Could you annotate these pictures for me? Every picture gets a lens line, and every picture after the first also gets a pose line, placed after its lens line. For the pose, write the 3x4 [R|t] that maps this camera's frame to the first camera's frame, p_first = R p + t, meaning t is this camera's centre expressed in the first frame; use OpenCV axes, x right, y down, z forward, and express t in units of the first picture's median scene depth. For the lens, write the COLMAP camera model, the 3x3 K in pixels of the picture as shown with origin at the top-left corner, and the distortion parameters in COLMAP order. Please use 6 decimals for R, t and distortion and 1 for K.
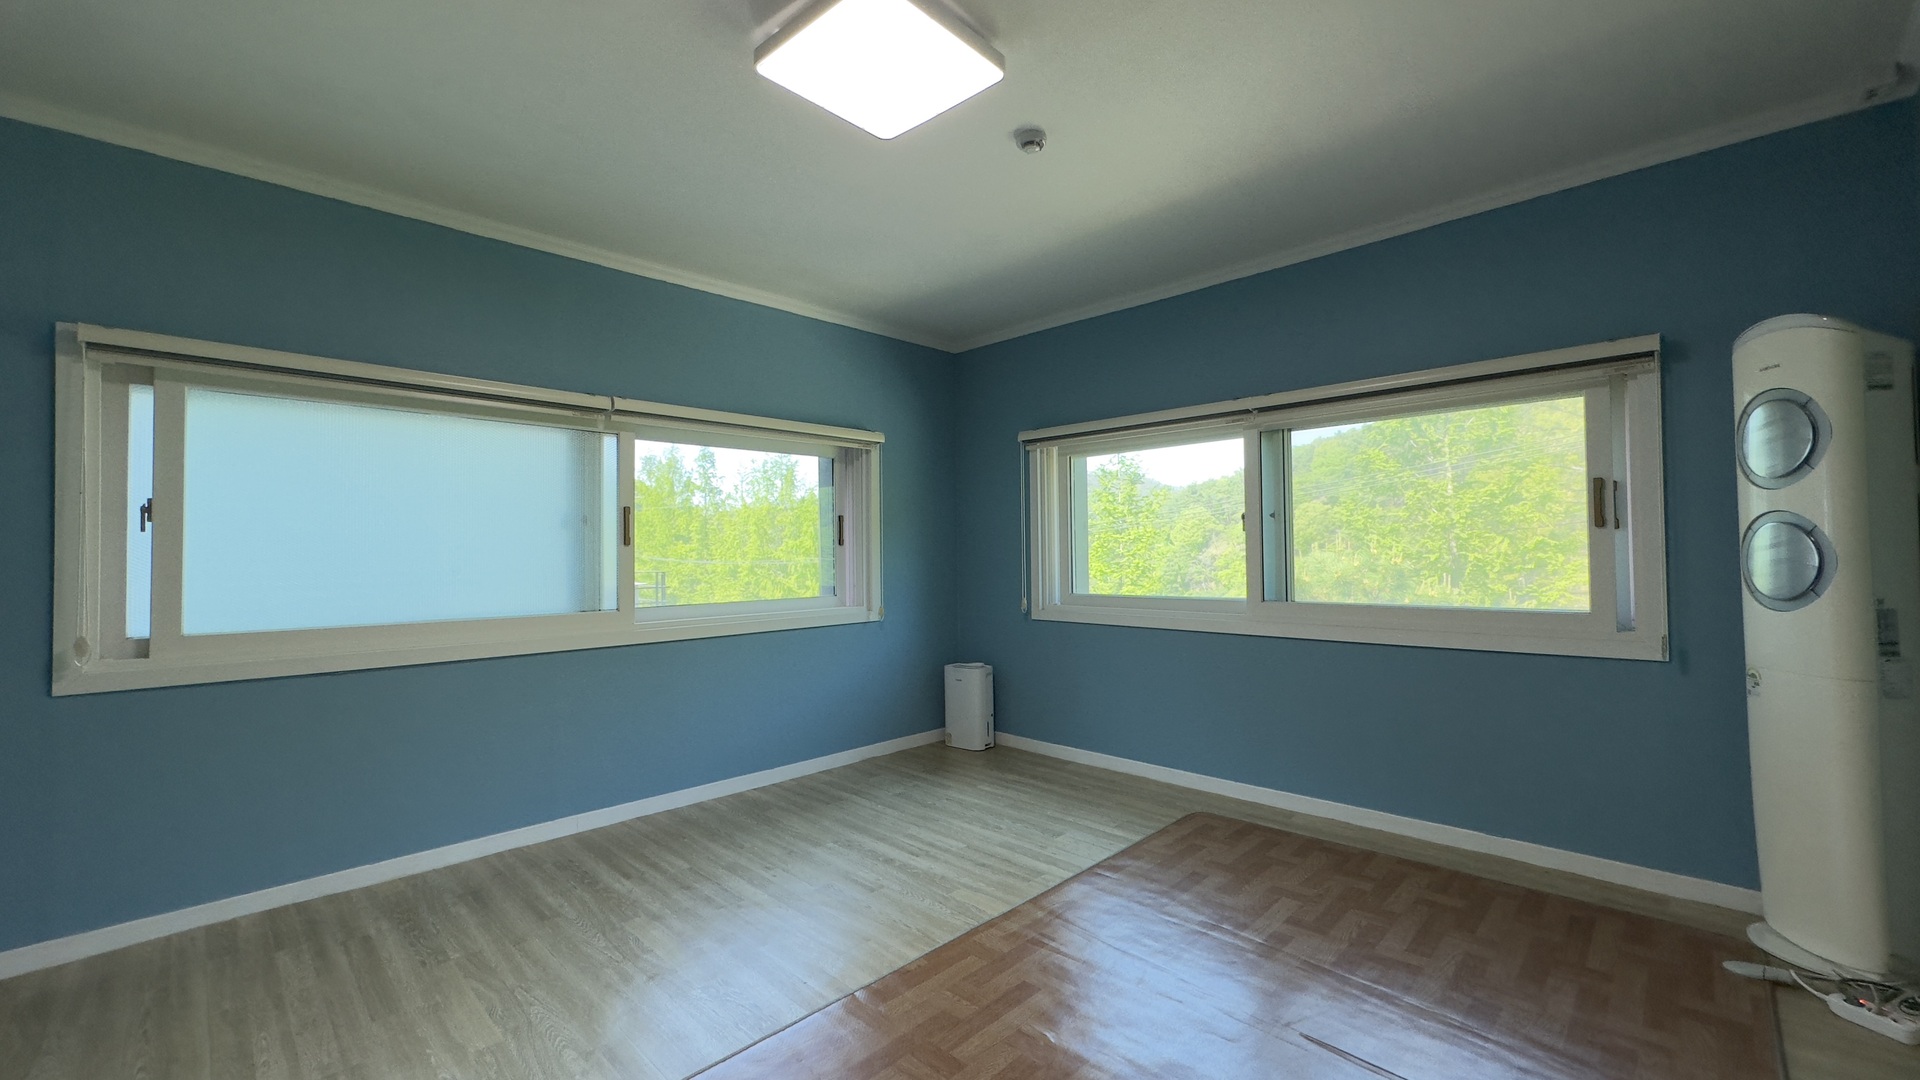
lens RADIAL K [[767.0, 0, 956.9], [0, 767.0, 544.2], [0, 0, 1]] dist [-0.001114, 0.000382]
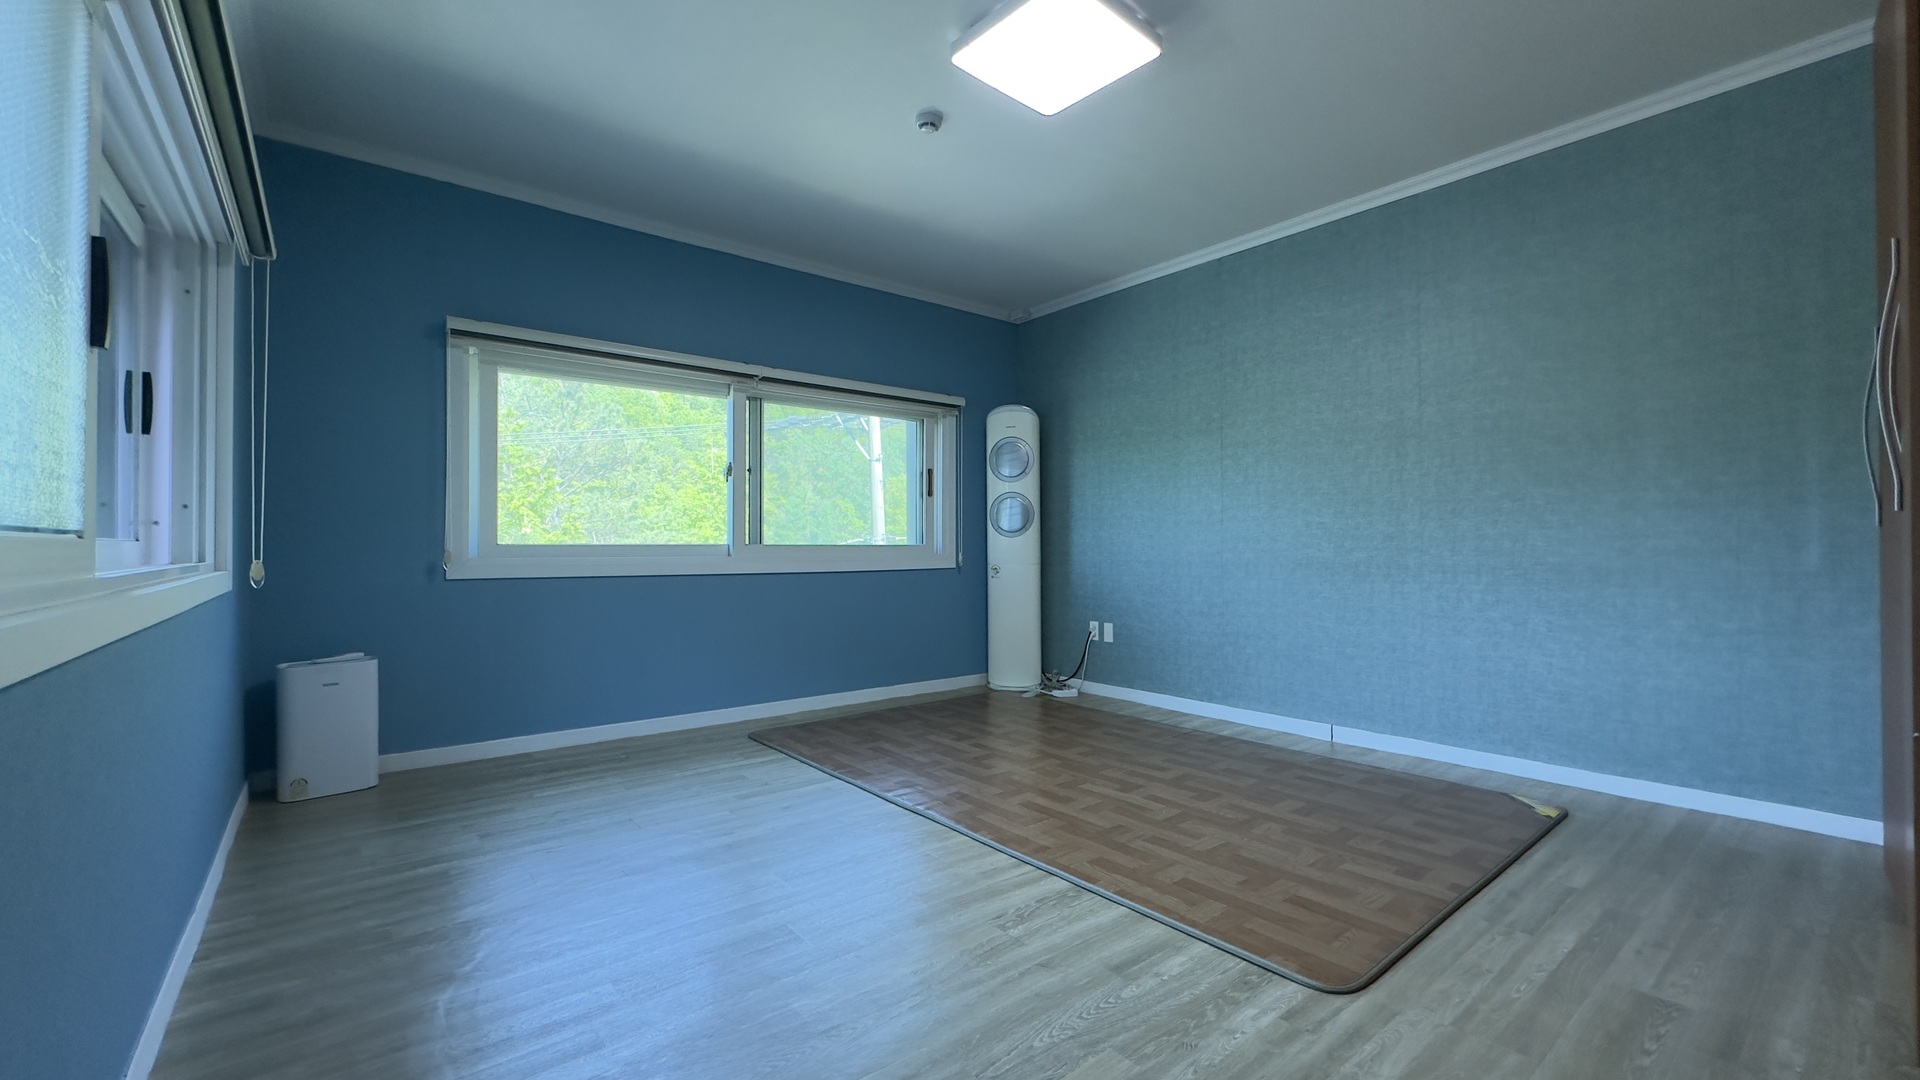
lens RADIAL K [[767.0, 0, 966.6], [0, 767.0, 544.7], [0, 0, 1]] dist [-0.001114, 0.000382]
pose [[0.104330, 0.012421, 0.994465, -0.740835], [-0.015888, 0.999815, -0.010822, 0.085921], [-0.994416, -0.014671, 0.104508, 0.576761]]
